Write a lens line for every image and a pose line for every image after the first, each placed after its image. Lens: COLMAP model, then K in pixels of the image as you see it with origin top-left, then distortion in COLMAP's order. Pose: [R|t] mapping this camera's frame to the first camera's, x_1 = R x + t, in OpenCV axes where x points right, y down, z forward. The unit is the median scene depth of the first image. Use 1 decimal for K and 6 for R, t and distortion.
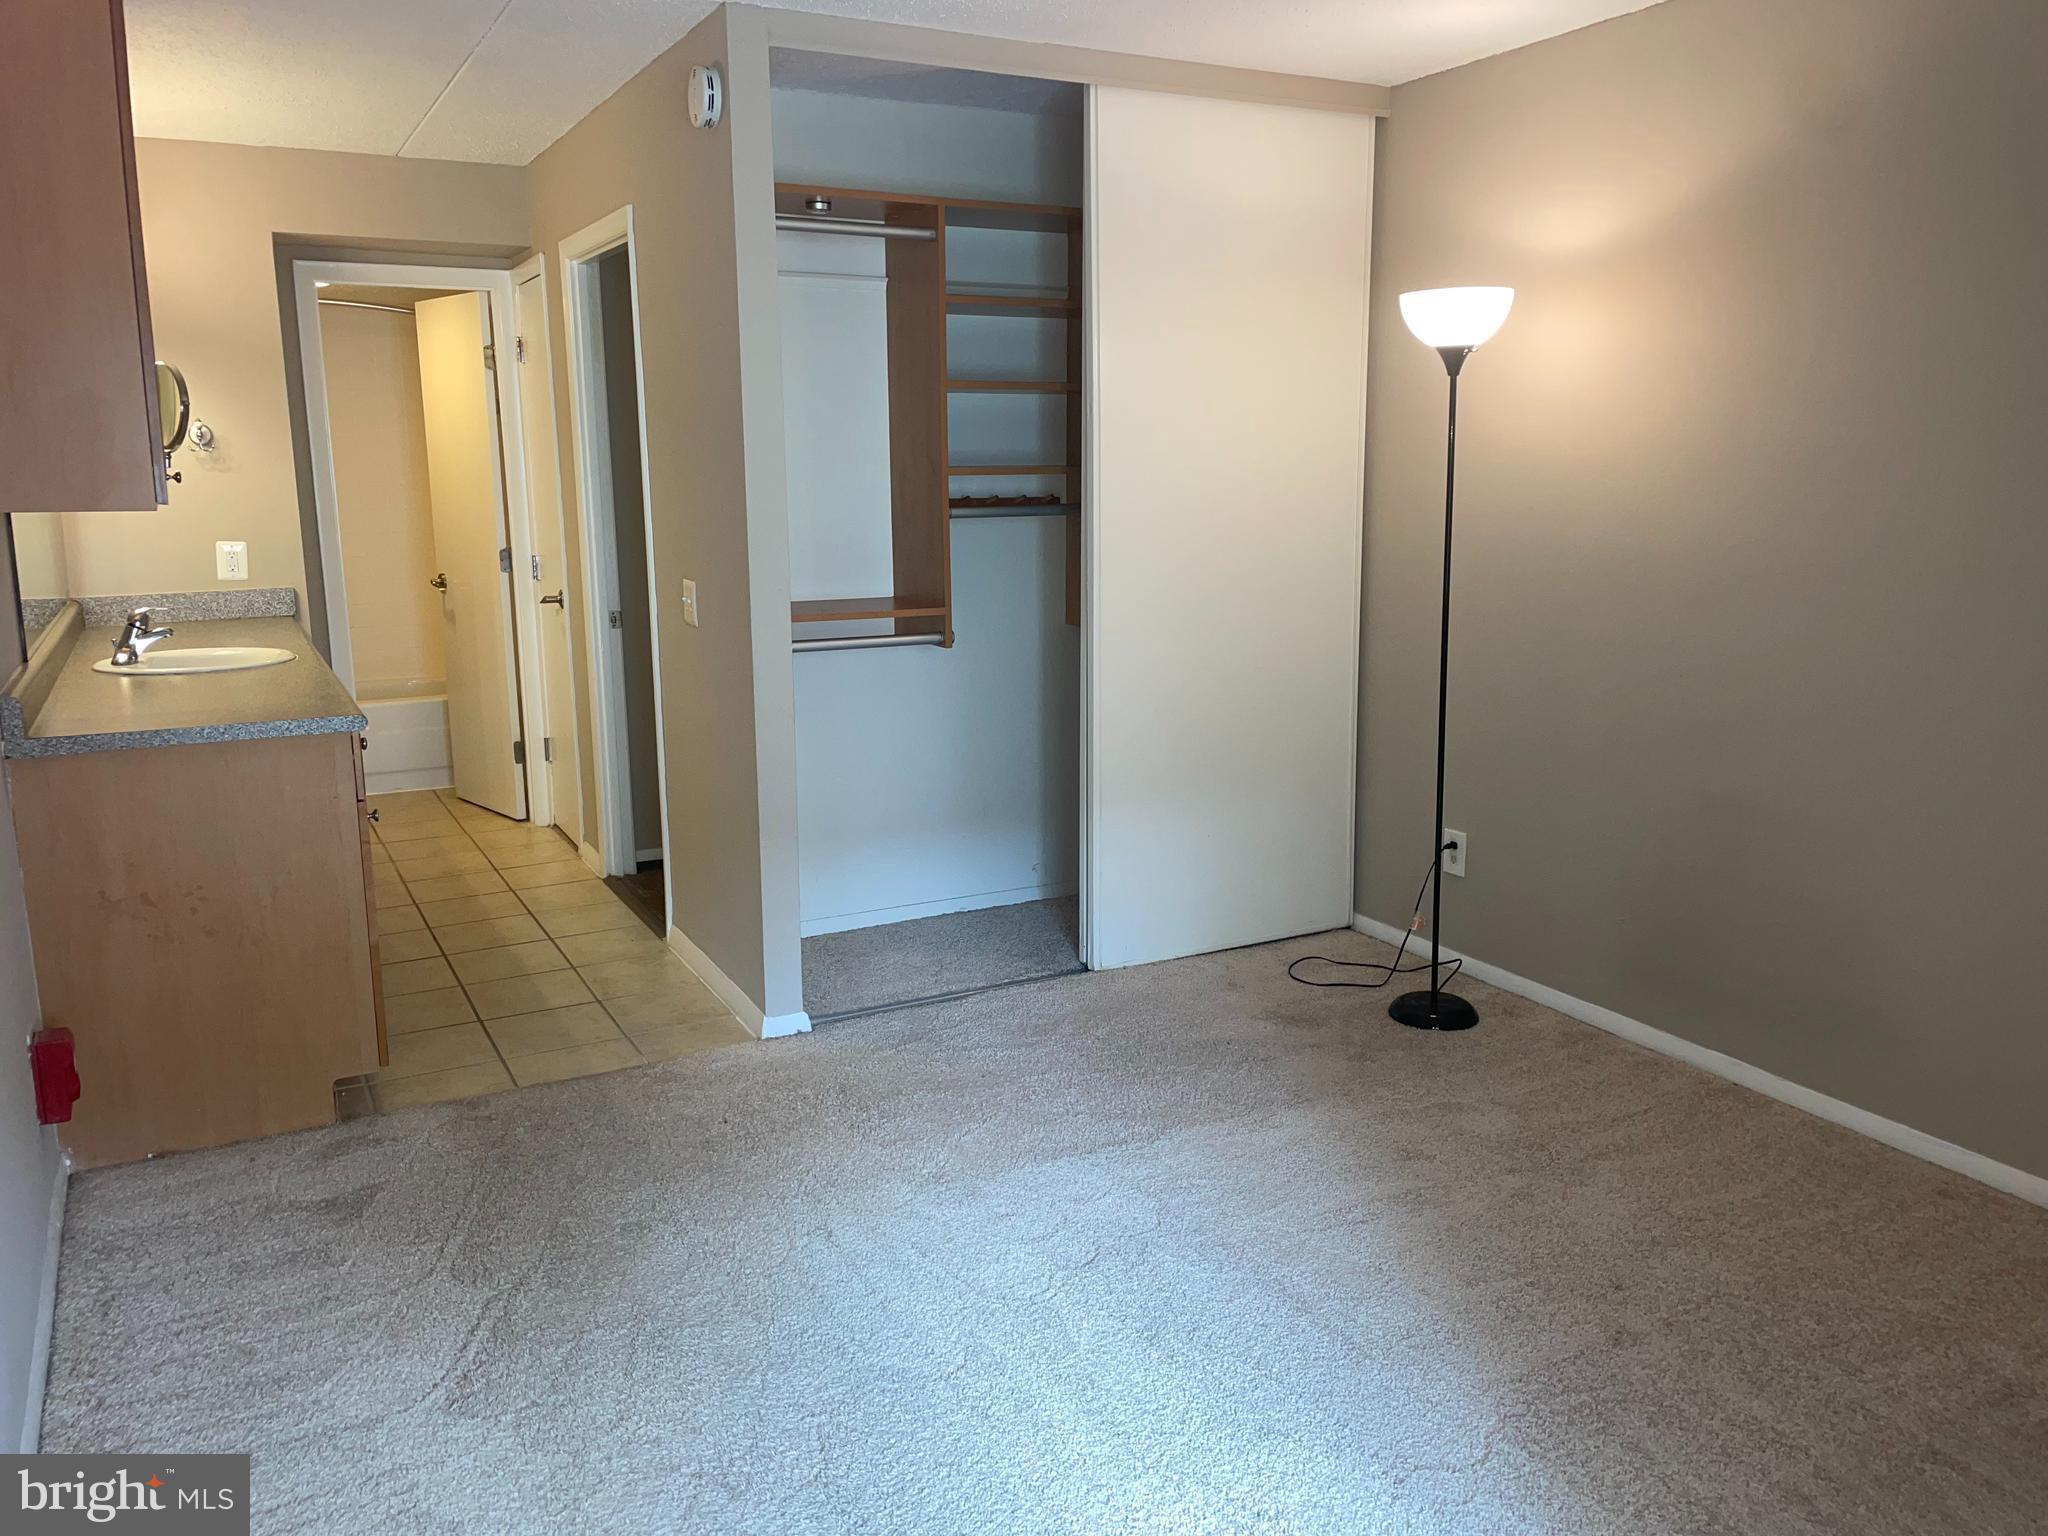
lens RADIAL K [[1555.9, 0, 1021.9], [0, 1555.9, 764.5], [0, 0, 1]] dist [0.048320, -0.018730]
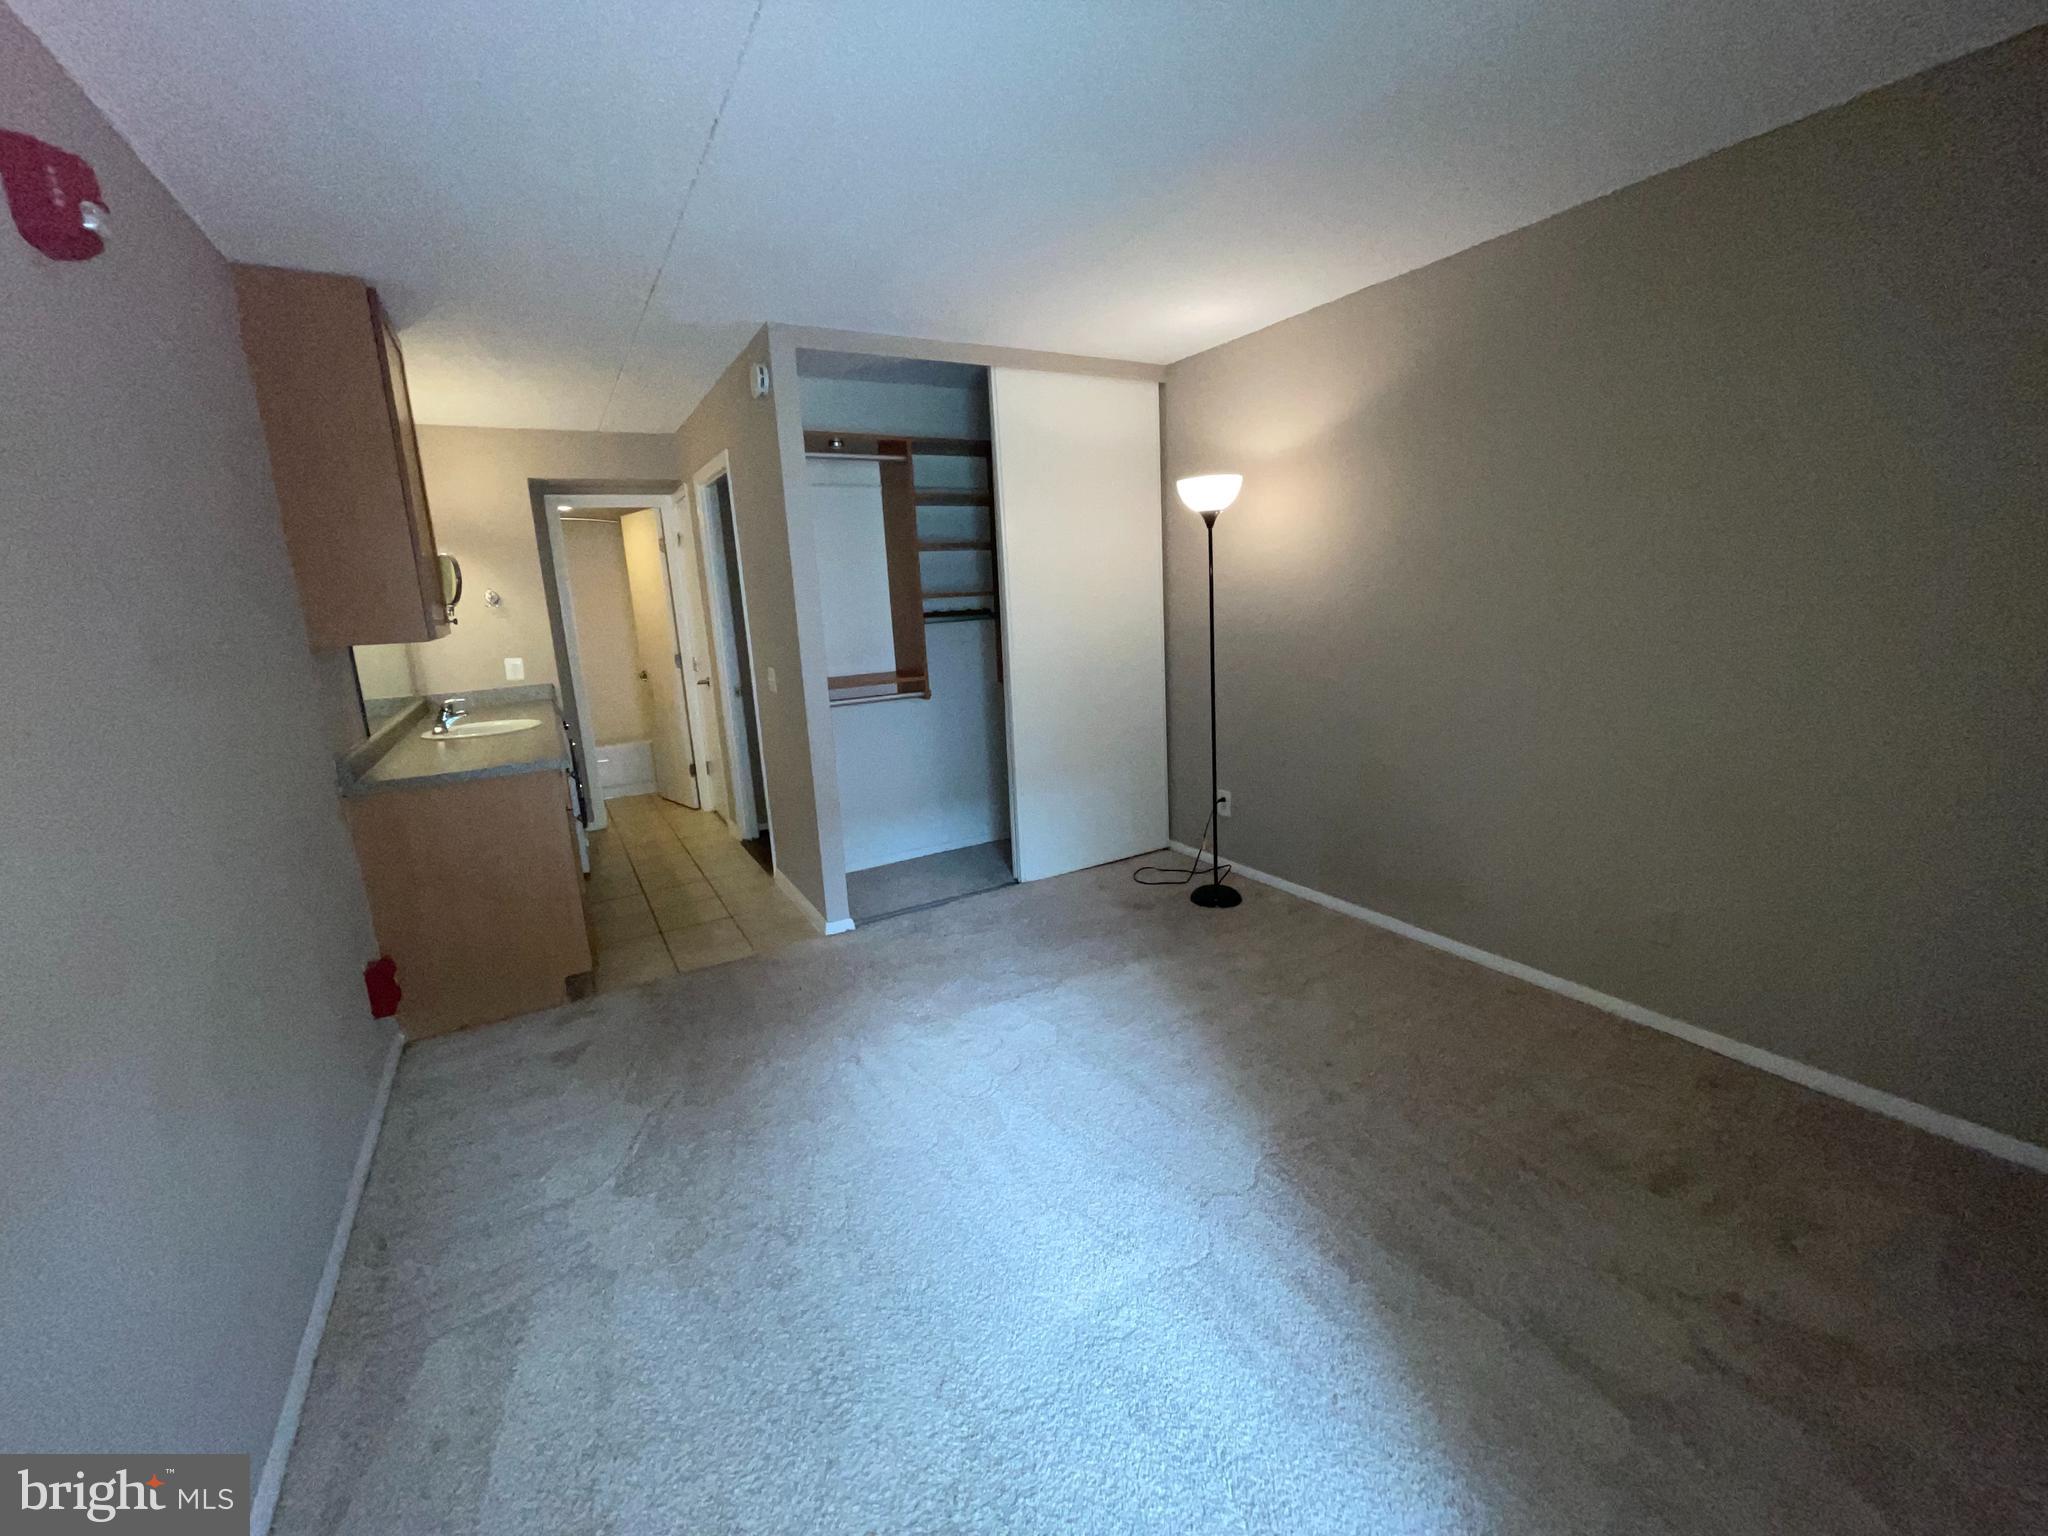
lens RADIAL K [[834.1, 0, 1023.3], [0, 834.1, 767.5], [0, 0, 1]] dist [-0.001763, 0.000344]
pose [[0.998224, -0.050176, 0.032106, 0.027492], [0.049755, 0.998666, 0.013782, -0.008461], [-0.032755, -0.012160, 0.999389, 0.085456]]
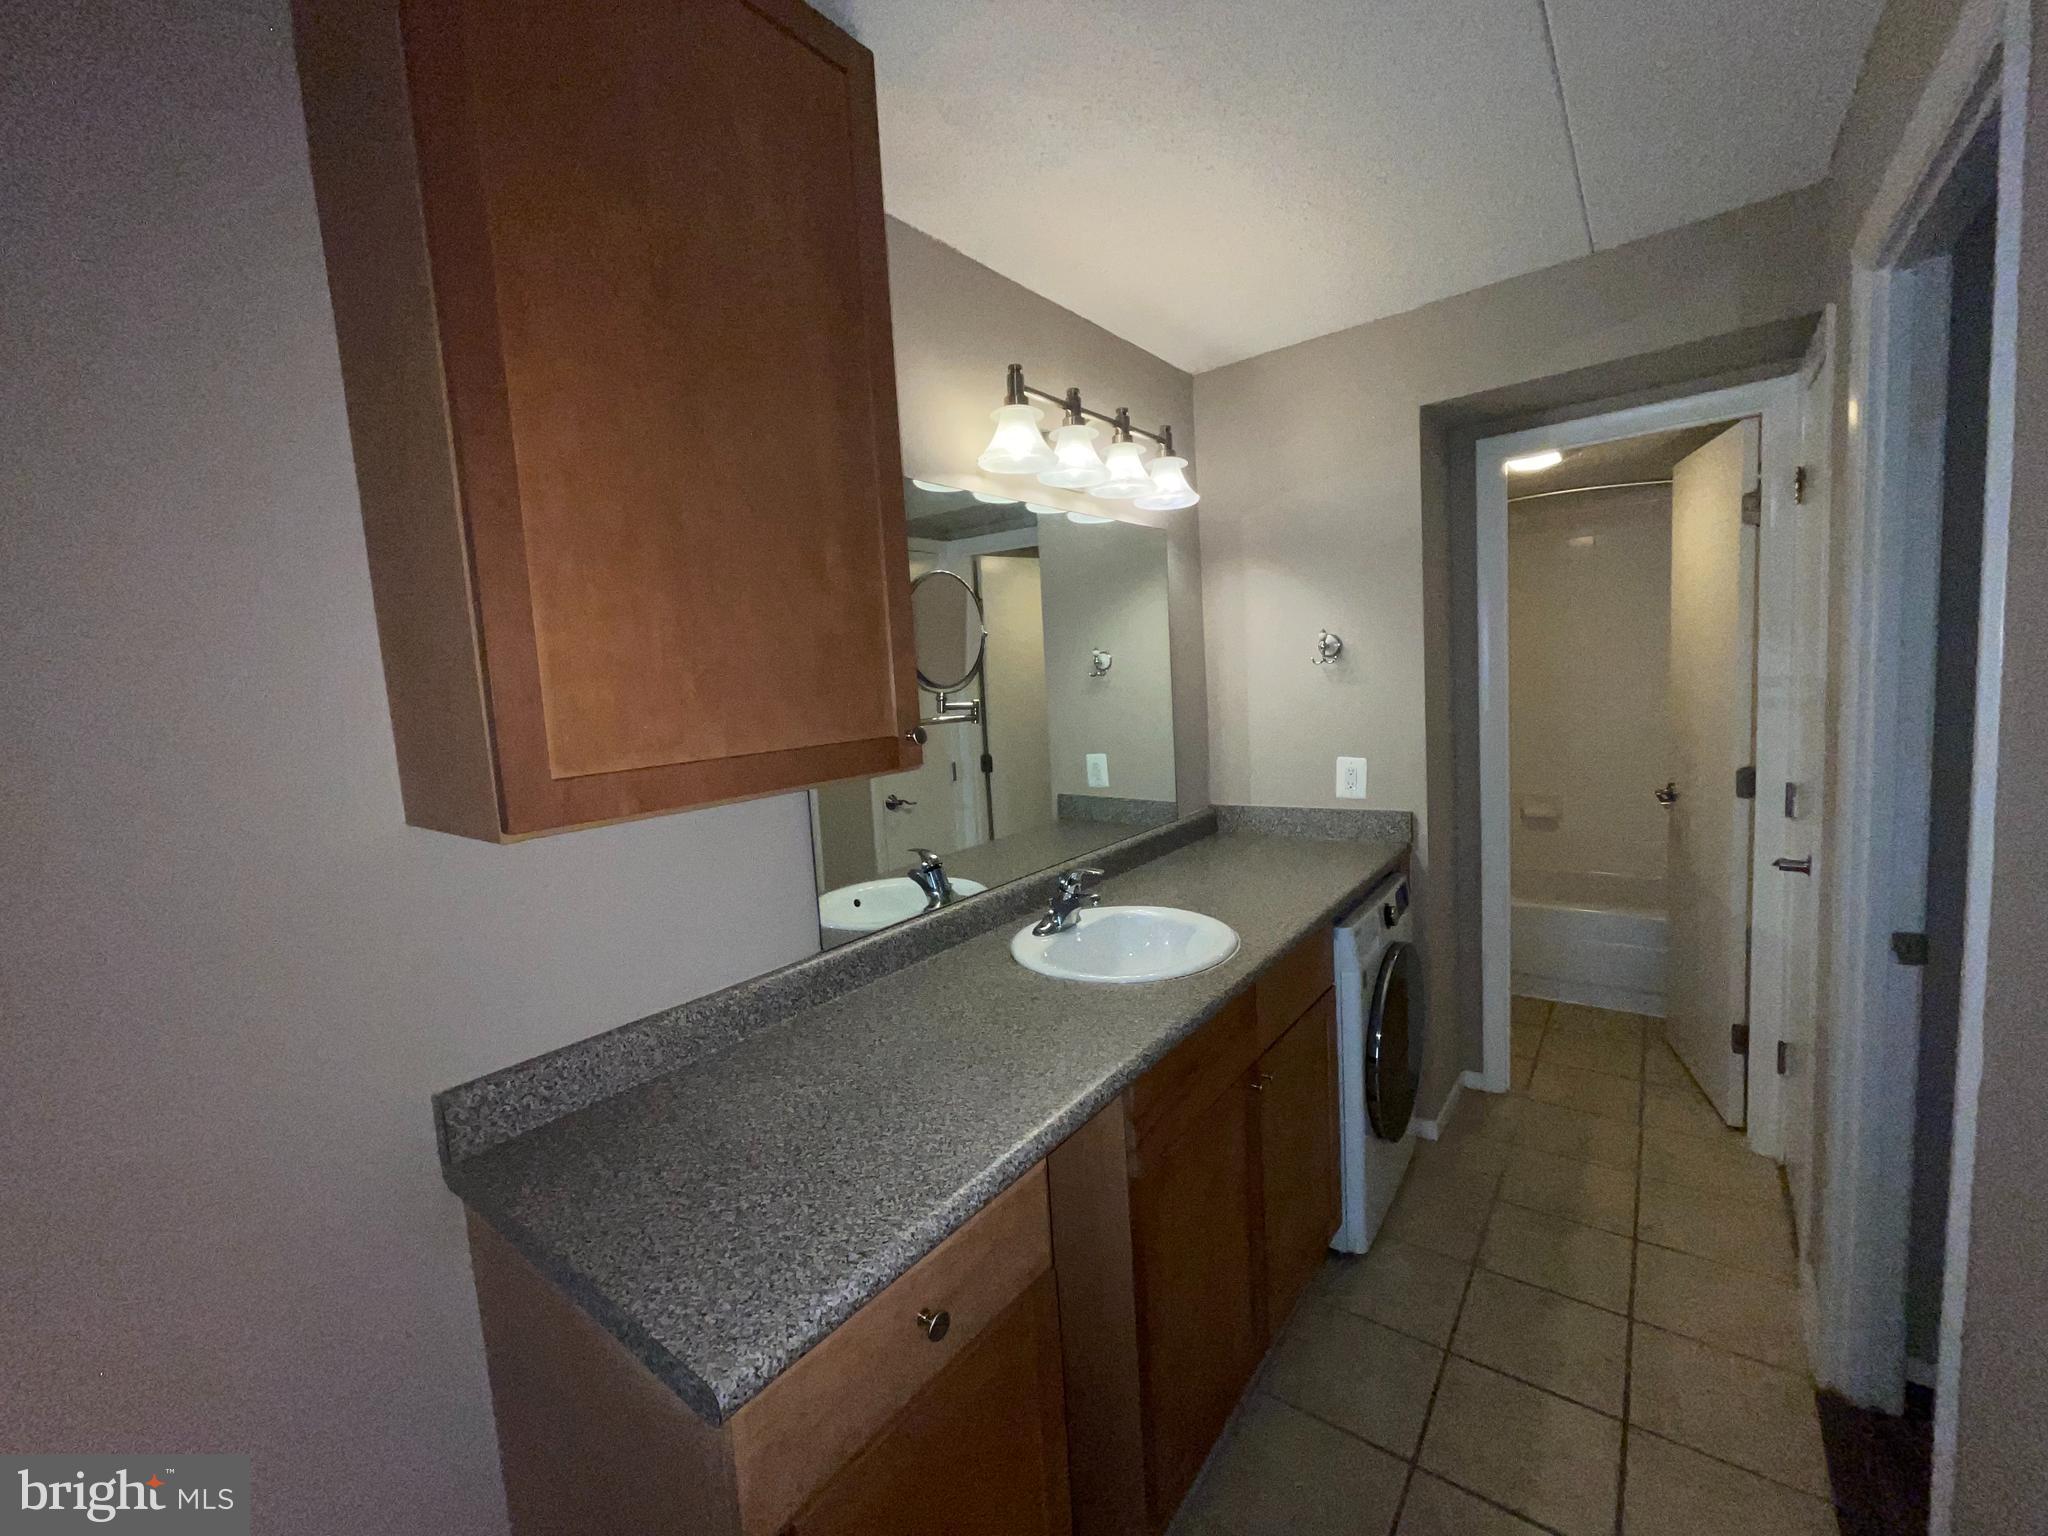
lens RADIAL K [[834.1, 0, 1011.0], [0, 834.1, 767.4], [0, 0, 1]] dist [-0.001763, 0.000344]
pose [[0.402059, 0.075920, -0.912461, -0.173539], [-0.117341, 0.992611, 0.030885, -0.165866], [0.908064, 0.094652, 0.407997, 0.802114]]
